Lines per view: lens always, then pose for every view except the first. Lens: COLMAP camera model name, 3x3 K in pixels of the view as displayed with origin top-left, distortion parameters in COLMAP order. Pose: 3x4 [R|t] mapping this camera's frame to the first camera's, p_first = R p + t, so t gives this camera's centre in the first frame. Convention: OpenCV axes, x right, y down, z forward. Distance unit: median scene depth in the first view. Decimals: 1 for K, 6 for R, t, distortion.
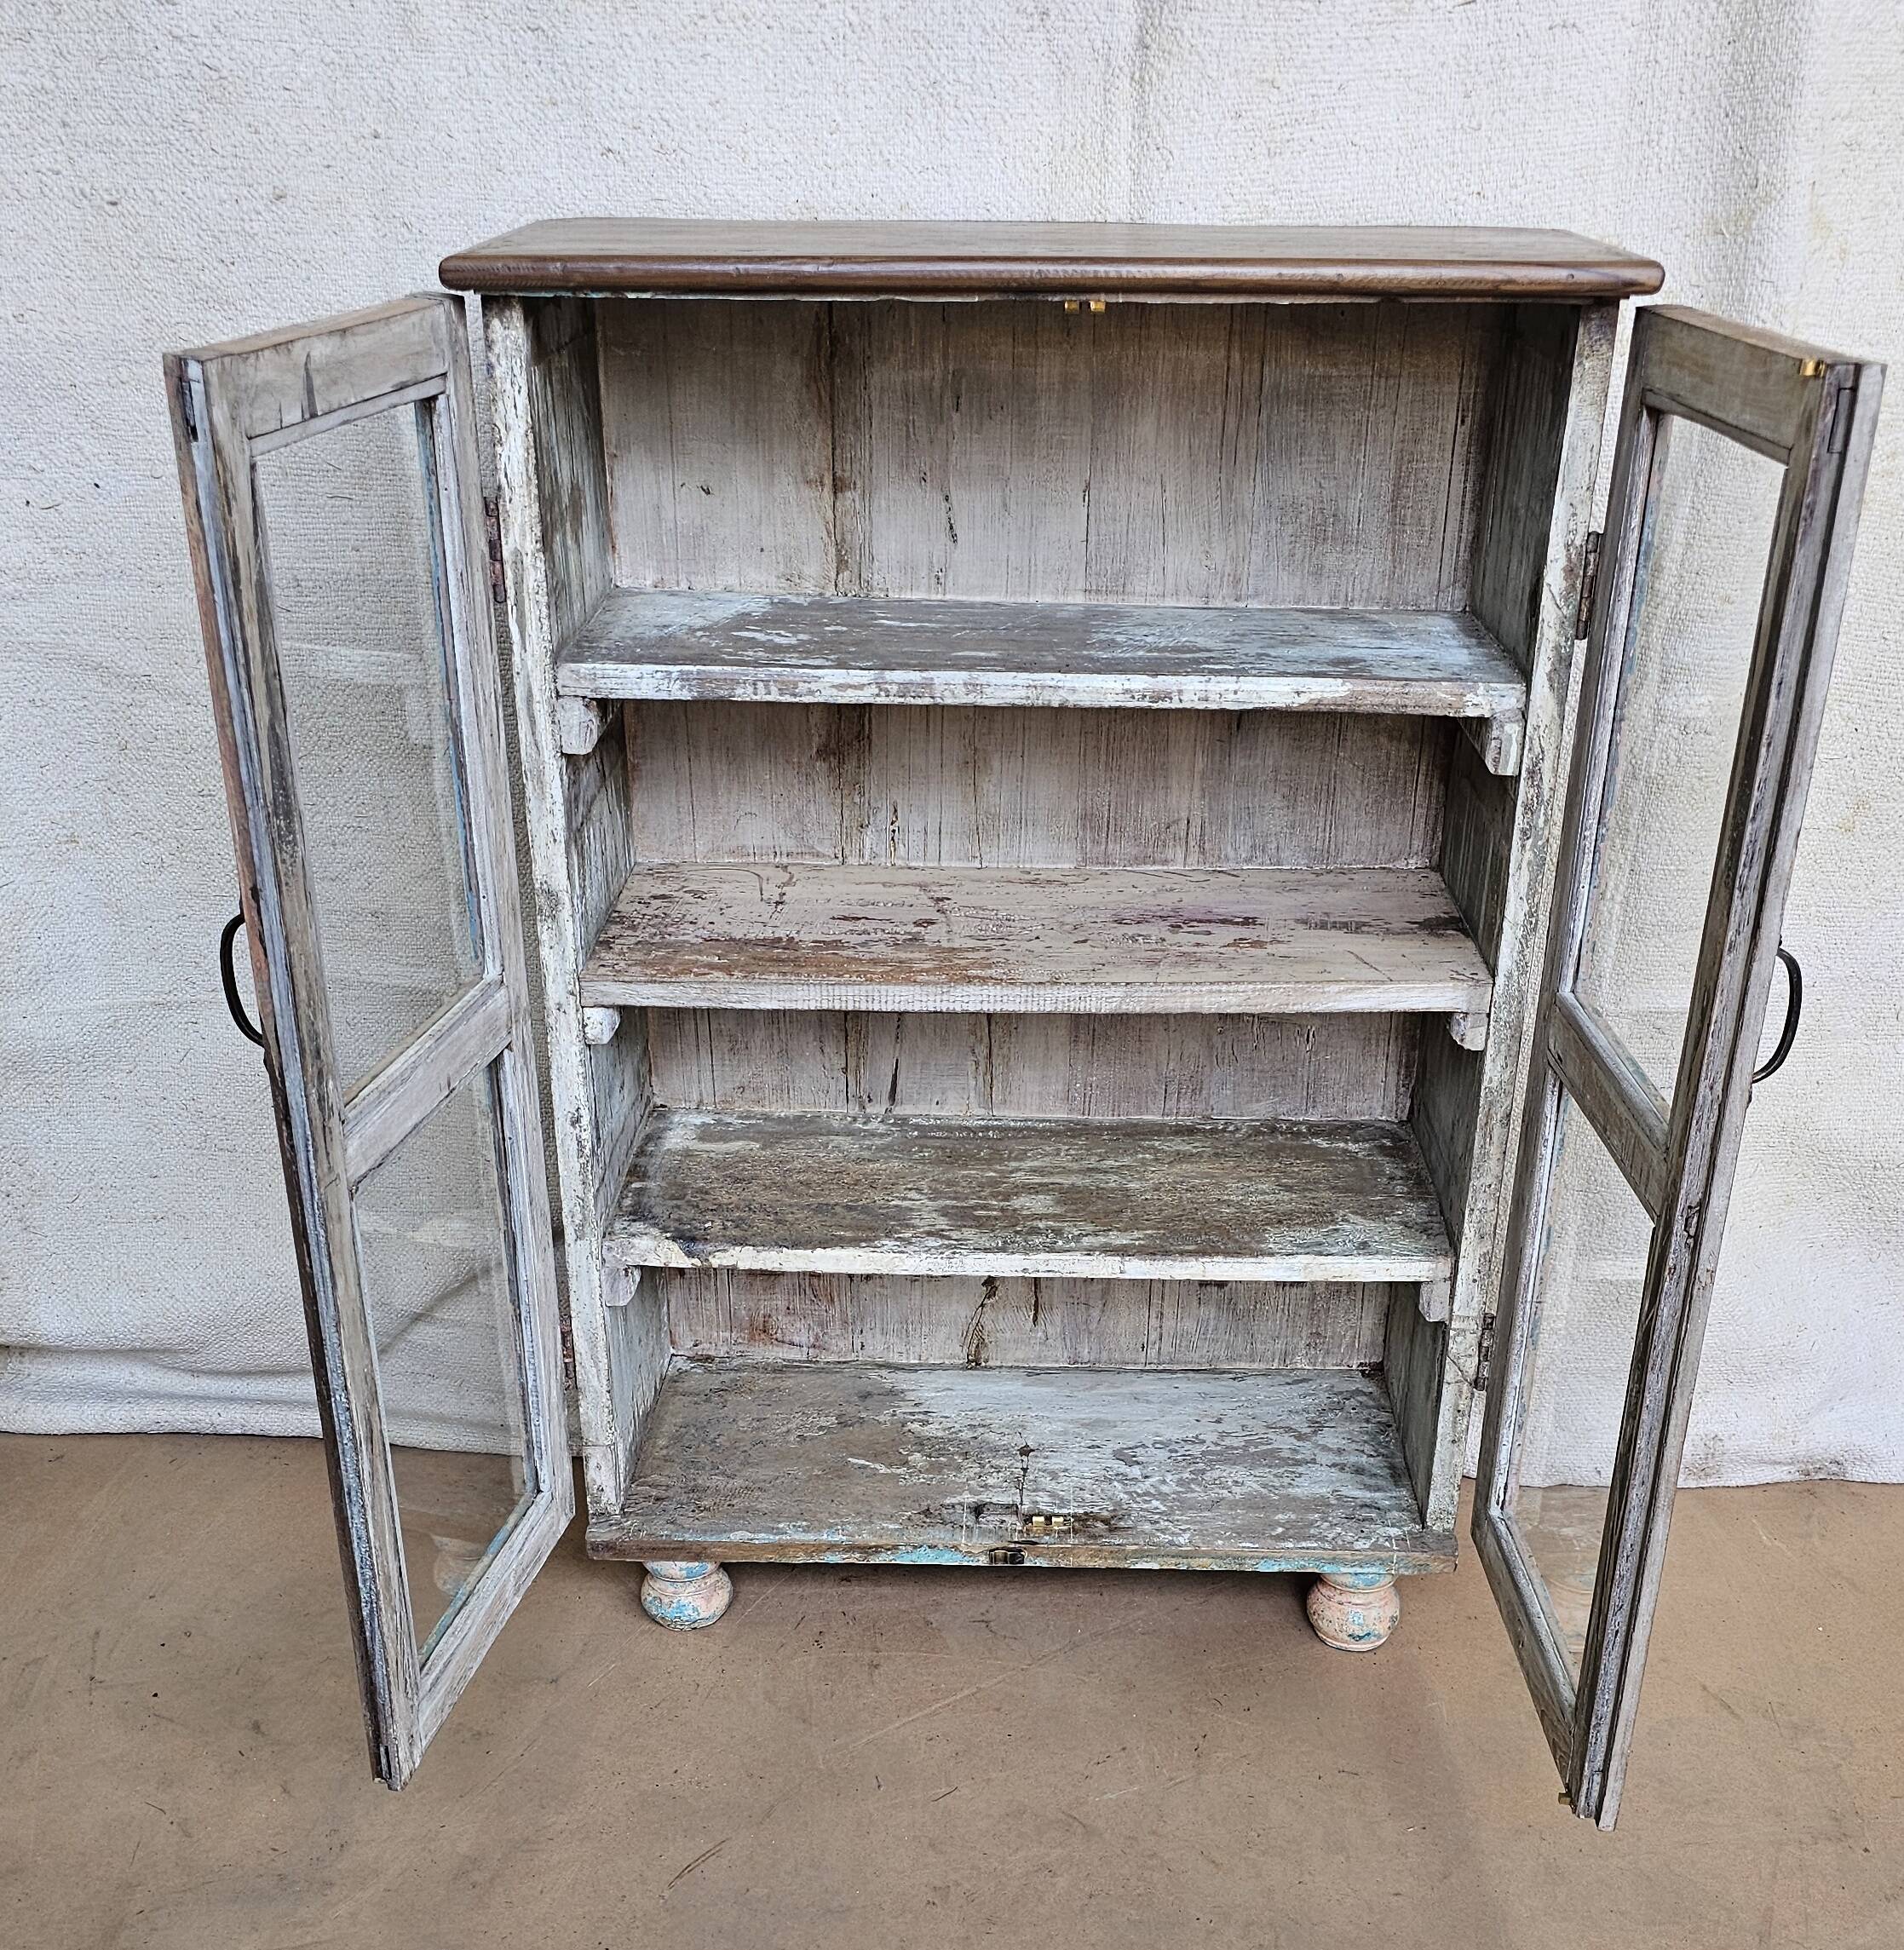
lens RADIAL K [[2435.1, 0, 957.9], [0, 2435.1, 1383.0], [0, 0, 1]] dist [0.042607, 0.000000]
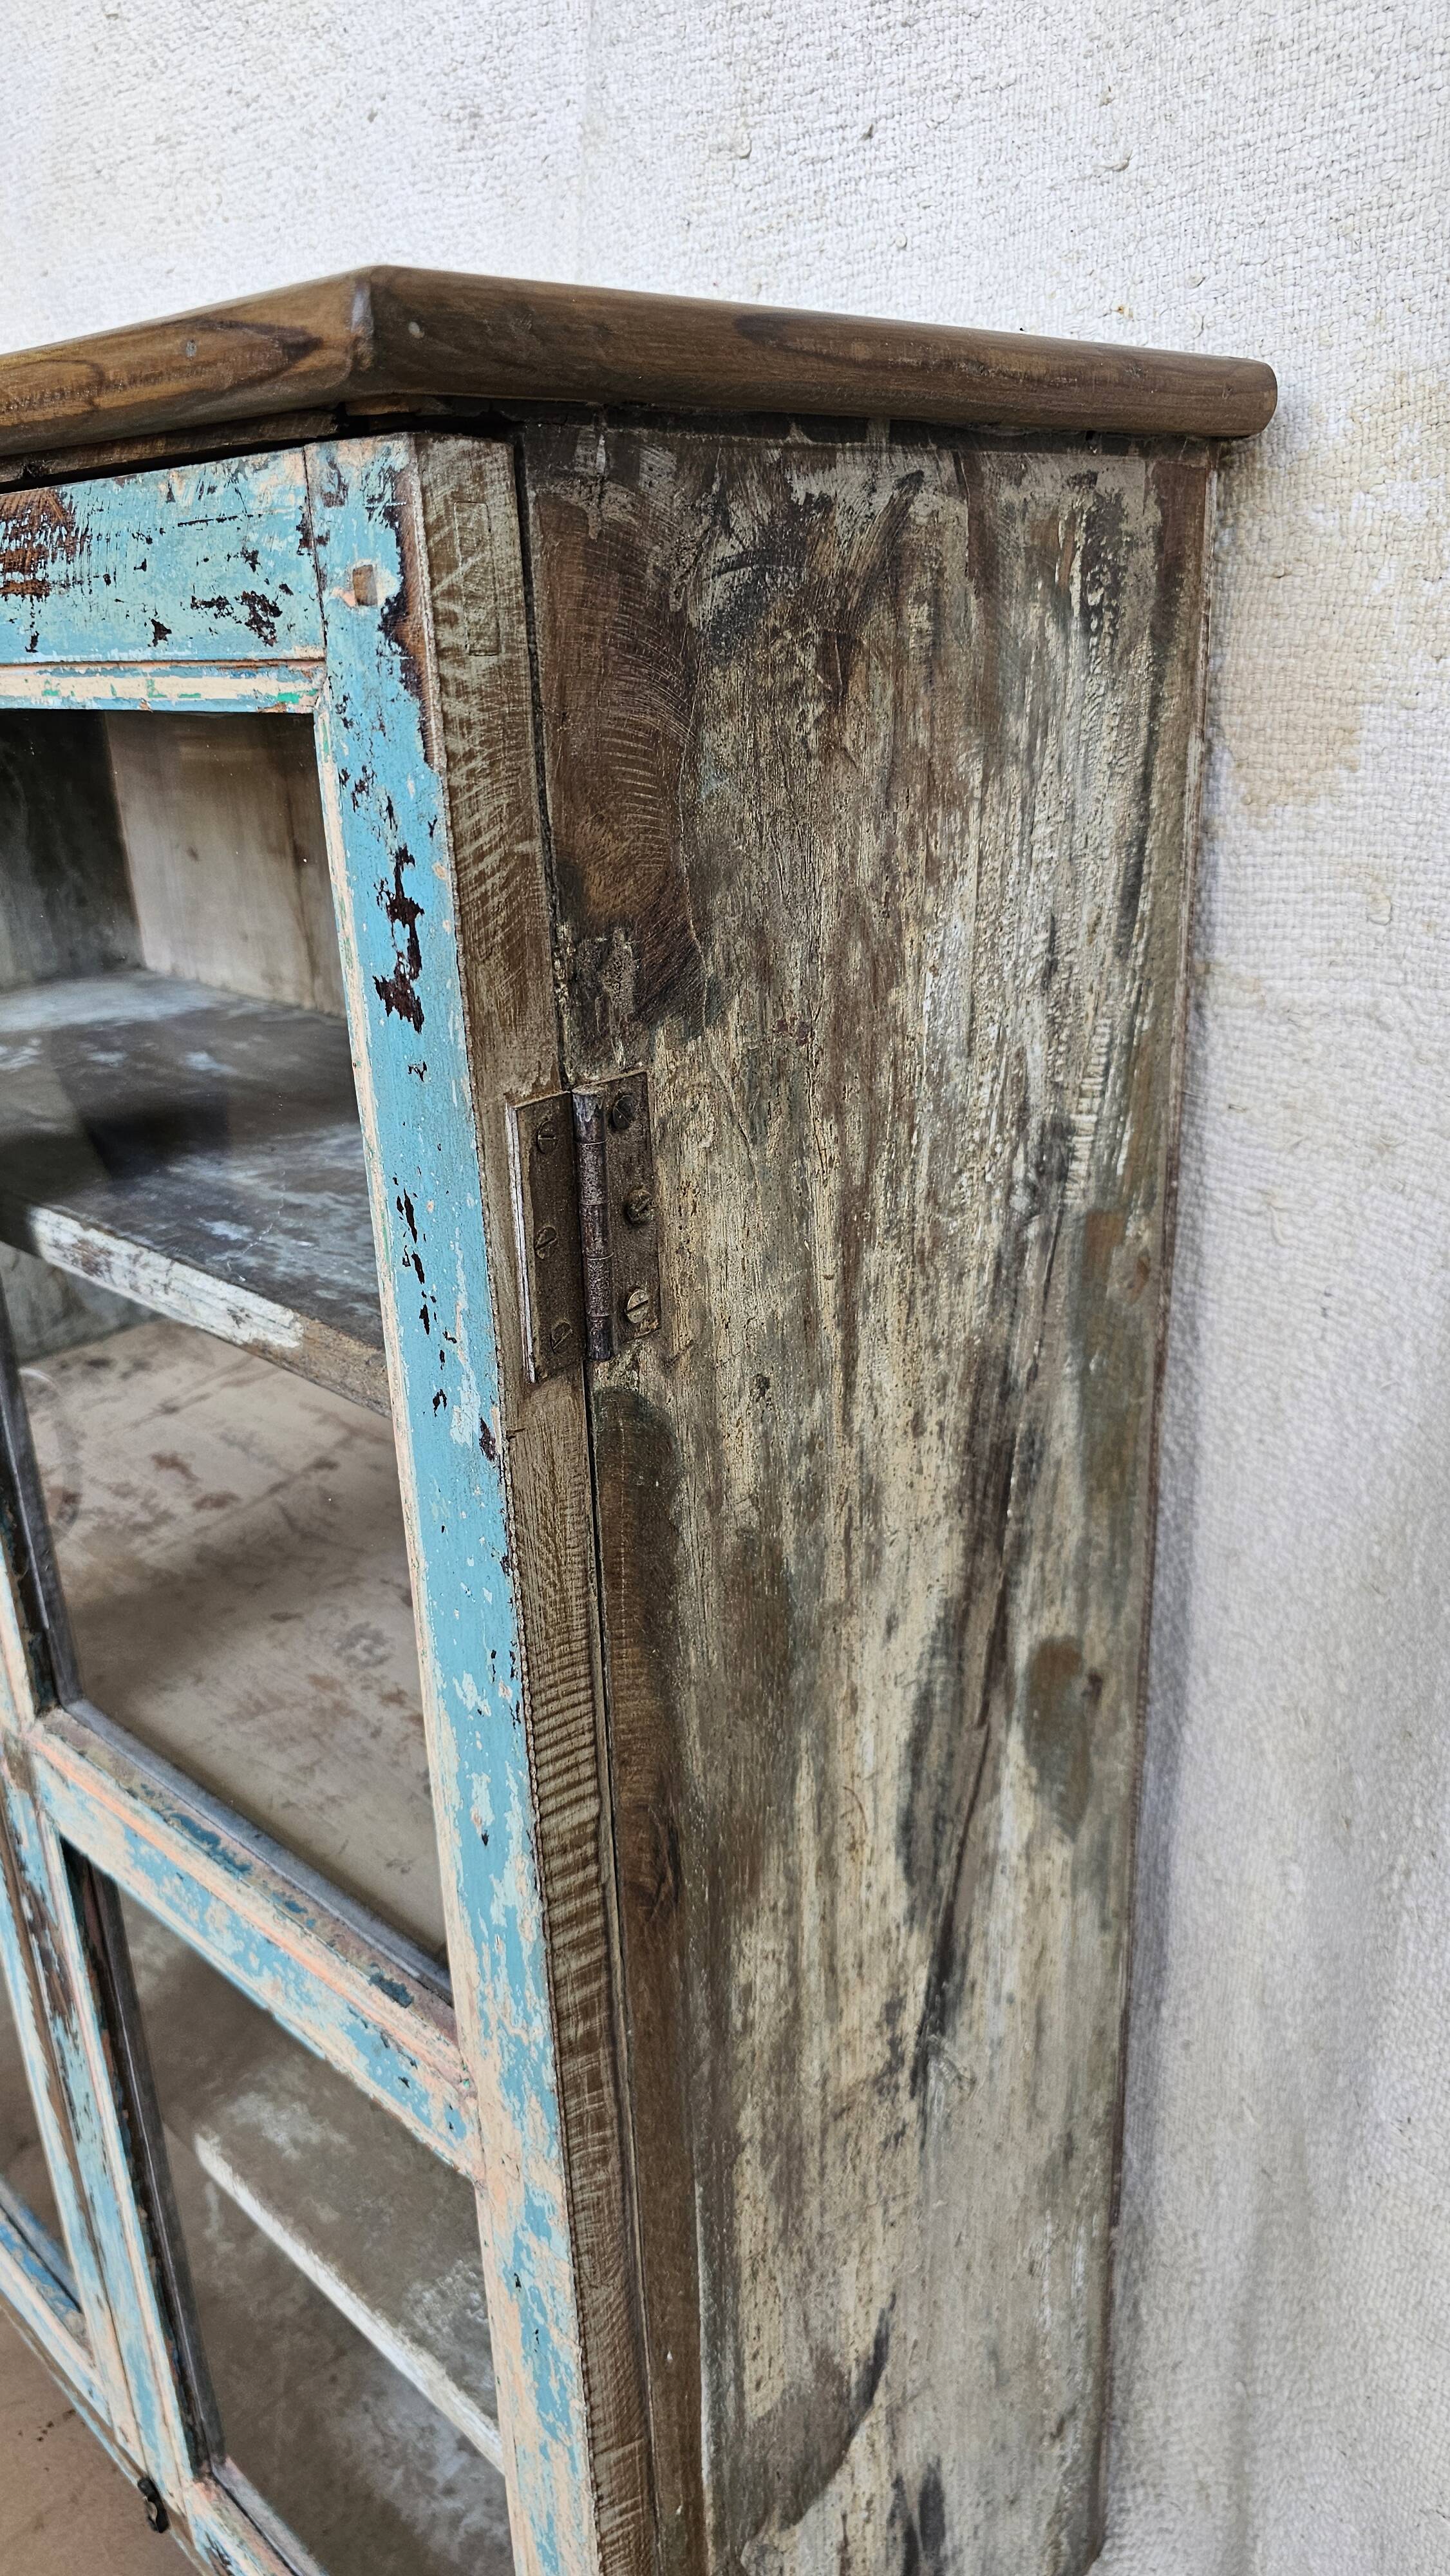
lens RADIAL K [[1805.6, 0, 695.0], [0, 1805.6, 1265.3], [0, 0, 1]] dist [0.026975, -0.027595]
pose [[0.733400, 0.201250, -0.649324, 0.405963], [-0.282135, 0.959136, -0.021394, -0.293616], [0.618485, 0.198887, 0.760211, 0.748114]]
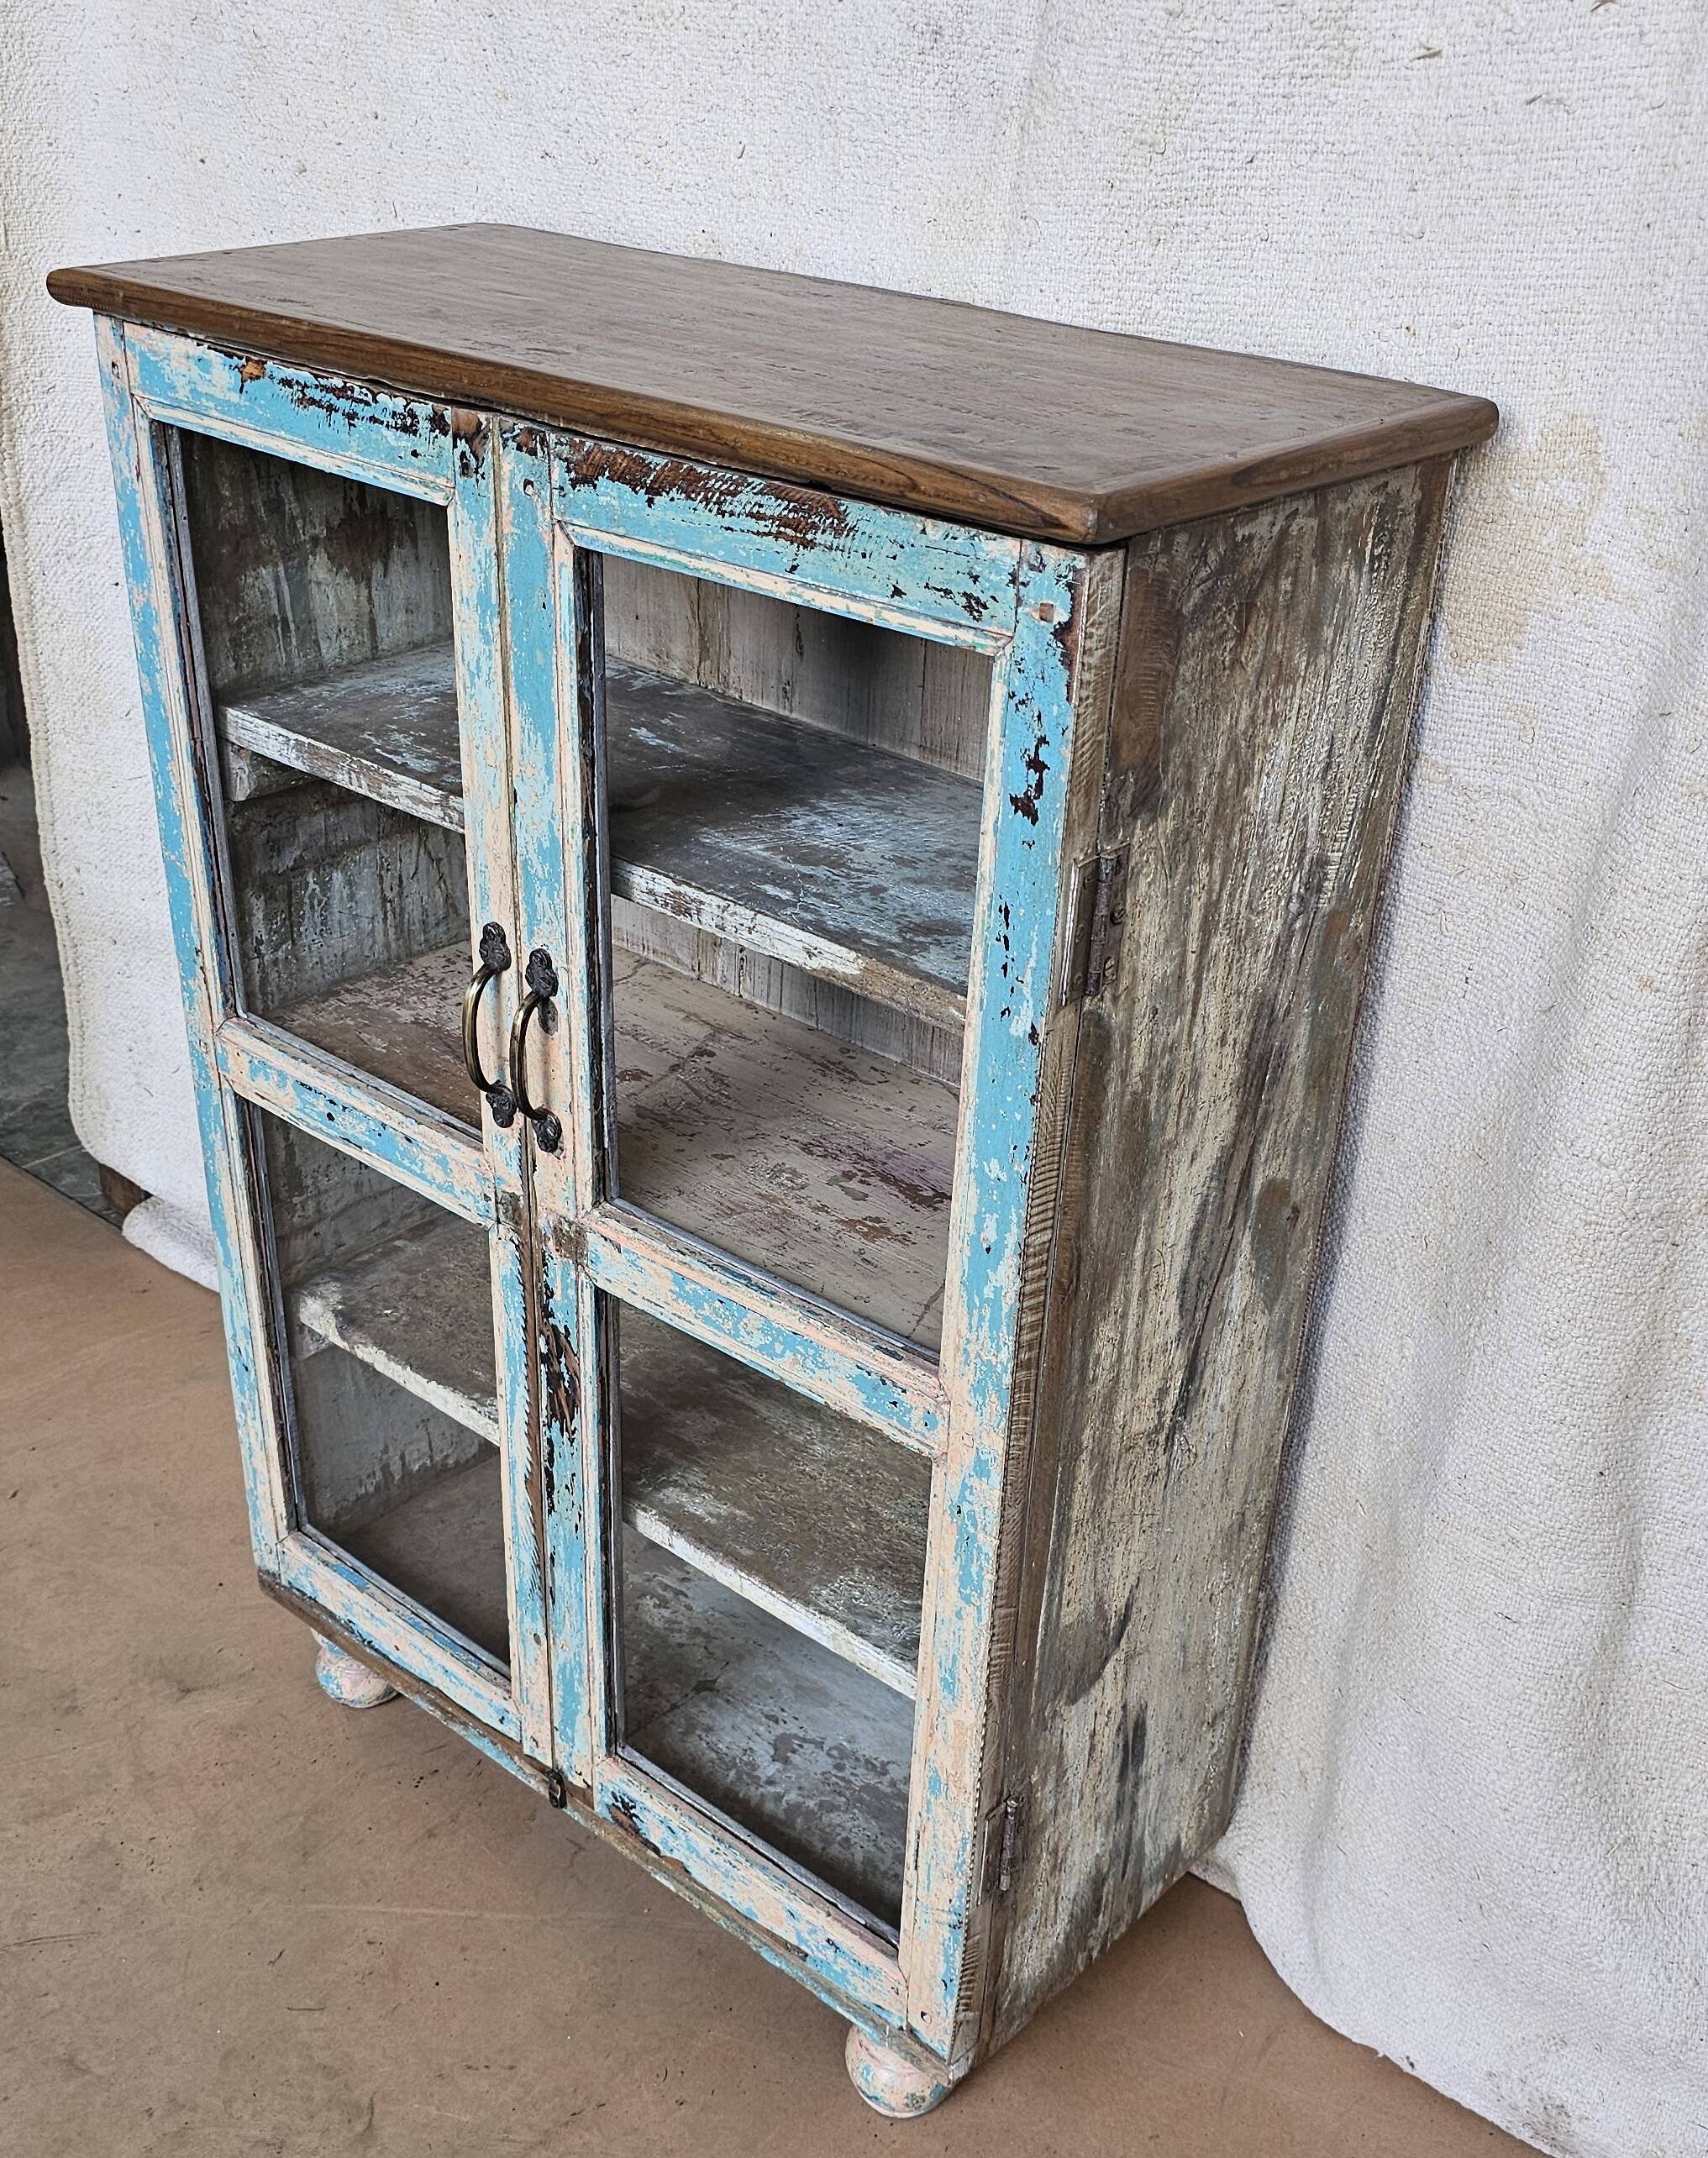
lens RADIAL K [[2375.0, 0, 797.8], [0, 2375.0, 1266.6], [0, 0, 1]] dist [0.051840, 0.000000]
pose [[0.759500, 0.344723, -0.551657, 0.549665], [-0.331787, 0.934725, 0.127305, -0.269364], [0.559533, 0.086345, 0.824298, 0.376771]]
